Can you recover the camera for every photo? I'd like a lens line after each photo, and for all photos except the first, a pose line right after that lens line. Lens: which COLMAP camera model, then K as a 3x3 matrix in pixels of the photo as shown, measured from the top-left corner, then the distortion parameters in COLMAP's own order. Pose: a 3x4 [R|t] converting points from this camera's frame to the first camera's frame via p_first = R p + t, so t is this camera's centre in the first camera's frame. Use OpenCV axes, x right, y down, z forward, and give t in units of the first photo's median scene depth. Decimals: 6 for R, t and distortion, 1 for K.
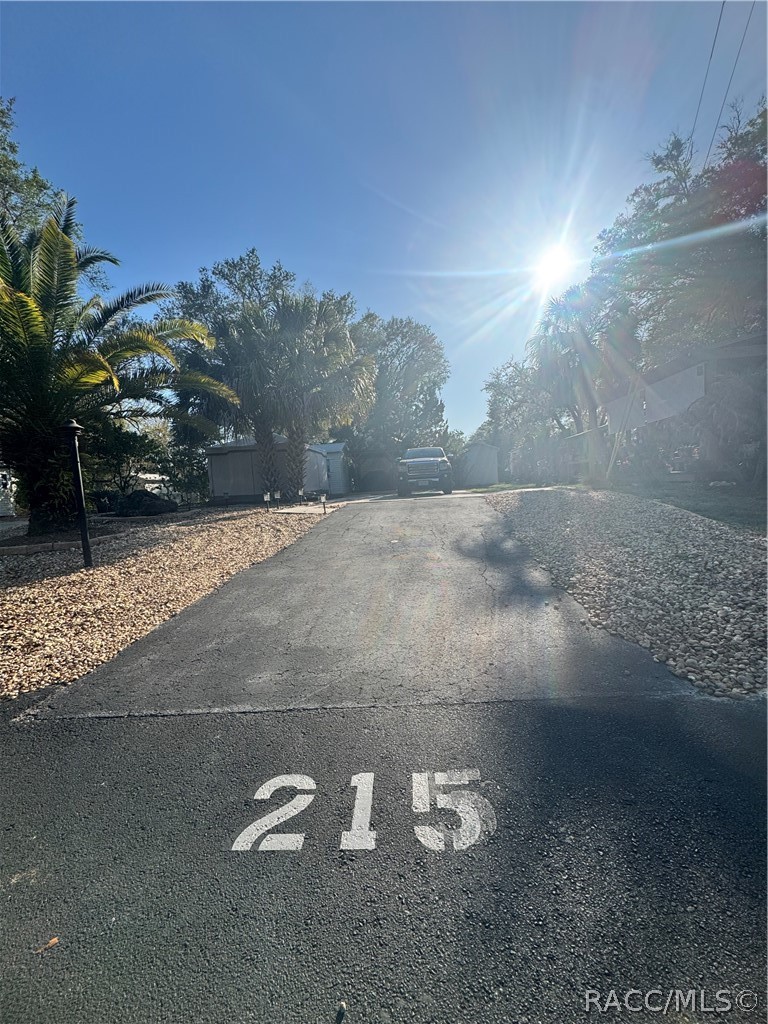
lens RADIAL K [[407.1, 0, 385.7], [0, 407.1, 512.4], [0, 0, 1]] dist [-0.002339, -0.000489]
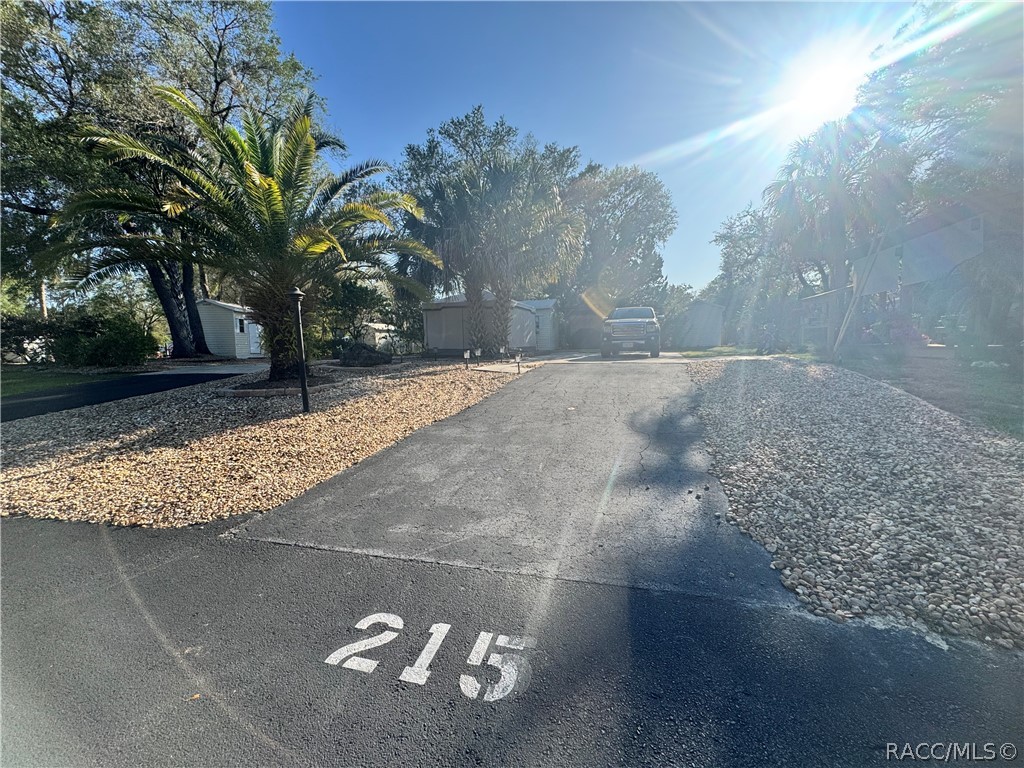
lens RADIAL K [[407.1, 0, 512.5], [0, 407.1, 384.4], [0, 0, 1]] dist [-0.002339, -0.000489]
pose [[0.975045, 0.061093, -0.213435, 0.099417], [-0.051241, 0.997363, 0.051394, -0.036337], [0.216012, -0.039175, 0.975605, -0.025659]]
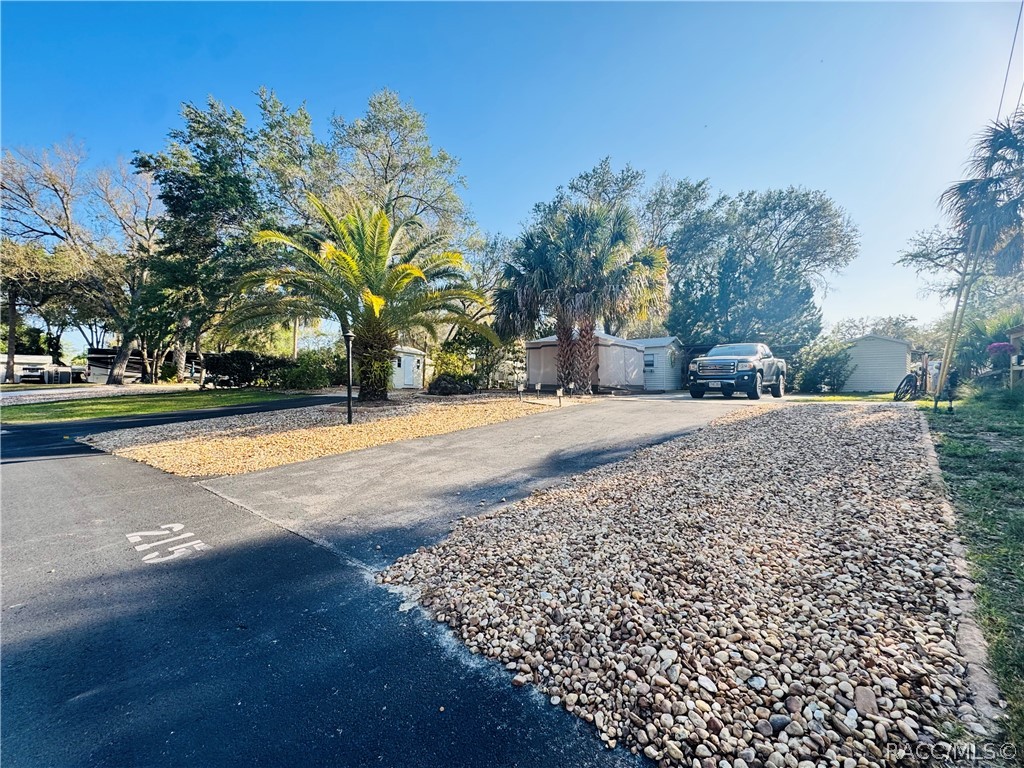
lens RADIAL K [[407.1, 0, 511.7], [0, 407.1, 383.6], [0, 0, 1]] dist [-0.002339, -0.000489]
pose [[0.814880, 0.064366, -0.576045, 0.635272], [-0.090980, 0.995700, -0.017444, -0.047648], [0.572446, 0.066623, 0.817232, 0.065098]]
